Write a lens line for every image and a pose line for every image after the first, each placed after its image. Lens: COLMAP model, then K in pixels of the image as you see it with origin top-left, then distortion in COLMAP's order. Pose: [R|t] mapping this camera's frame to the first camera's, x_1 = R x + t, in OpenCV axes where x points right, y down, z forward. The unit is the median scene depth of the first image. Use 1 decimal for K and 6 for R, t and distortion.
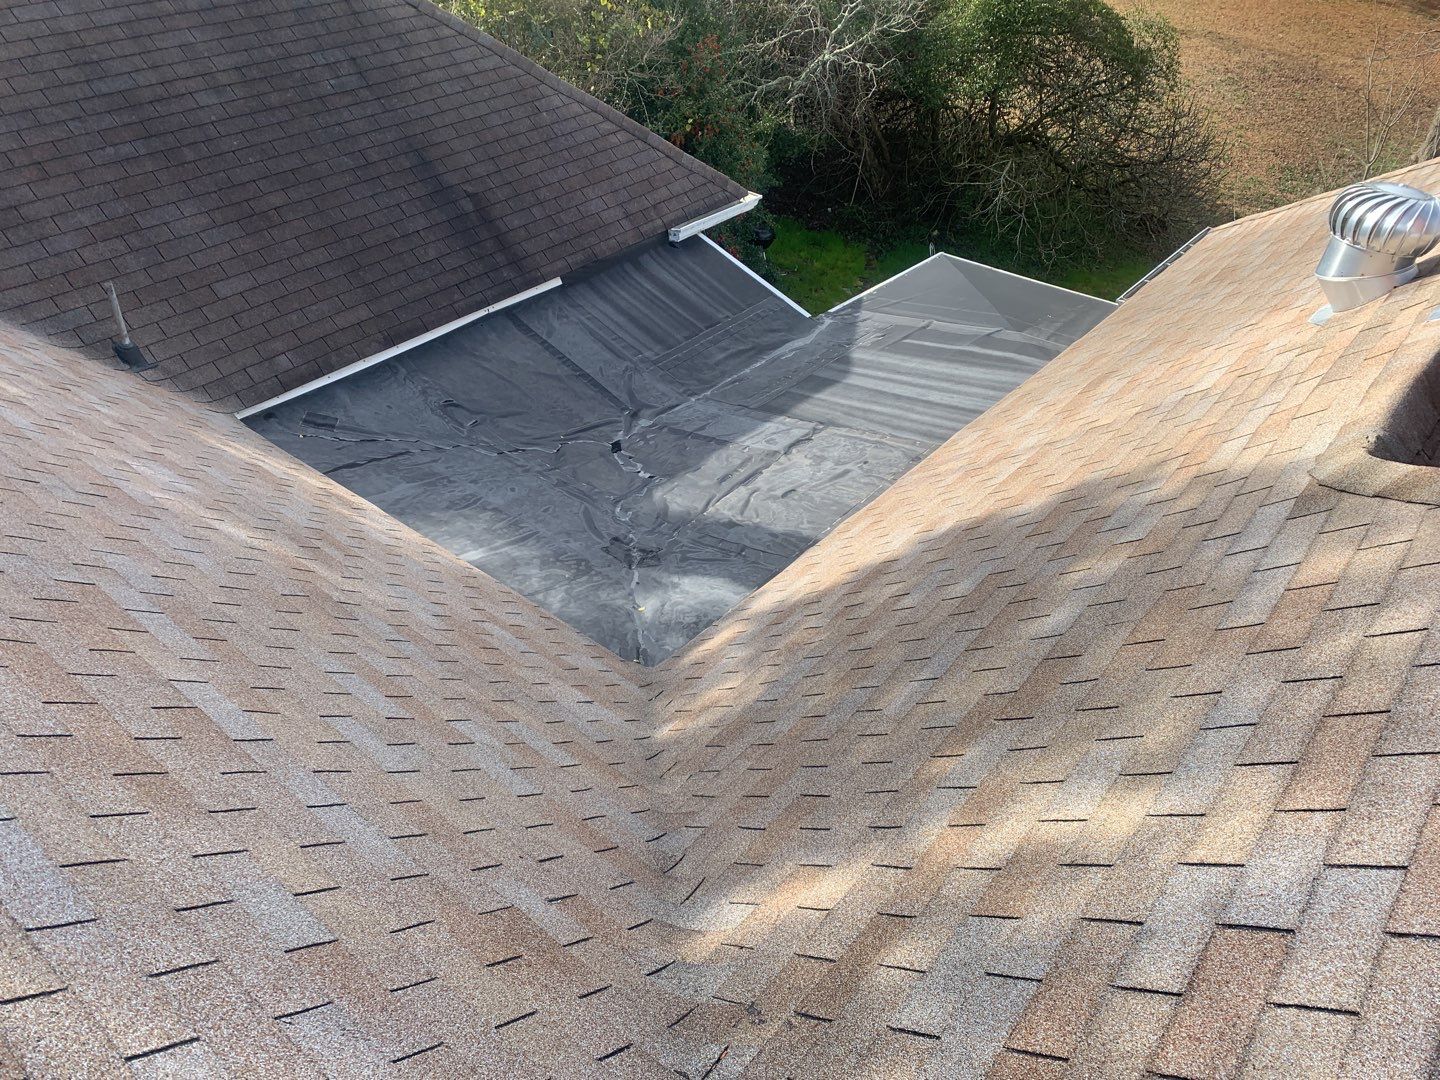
lens RADIAL K [[1104.8, 0, 688.6], [0, 1104.8, 545.7], [0, 0, 1]] dist [0.006275, -0.012377]
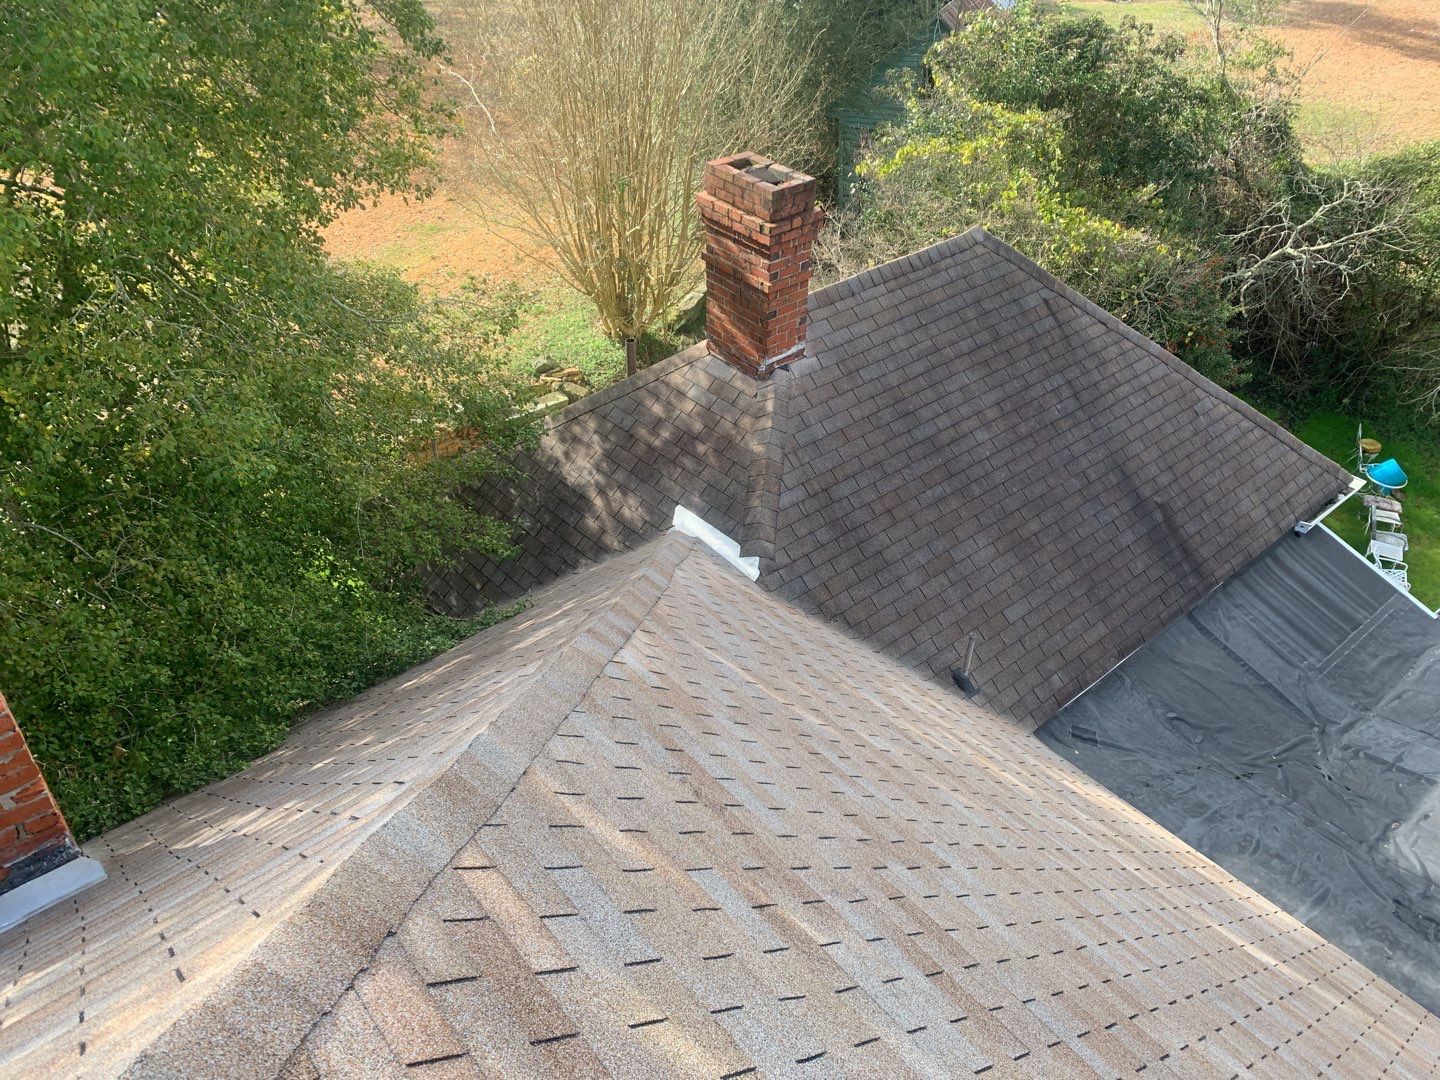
lens RADIAL K [[1092.5, 0, 720.0], [0, 1092.5, 540.0], [0, 0, 1]] dist [0.003273, -0.006198]
pose [[0.985881, 0.091885, -0.139987, -0.569871], [-0.094589, 0.995434, -0.012772, -0.266618], [0.138175, 0.025833, 0.990071, -0.200104]]
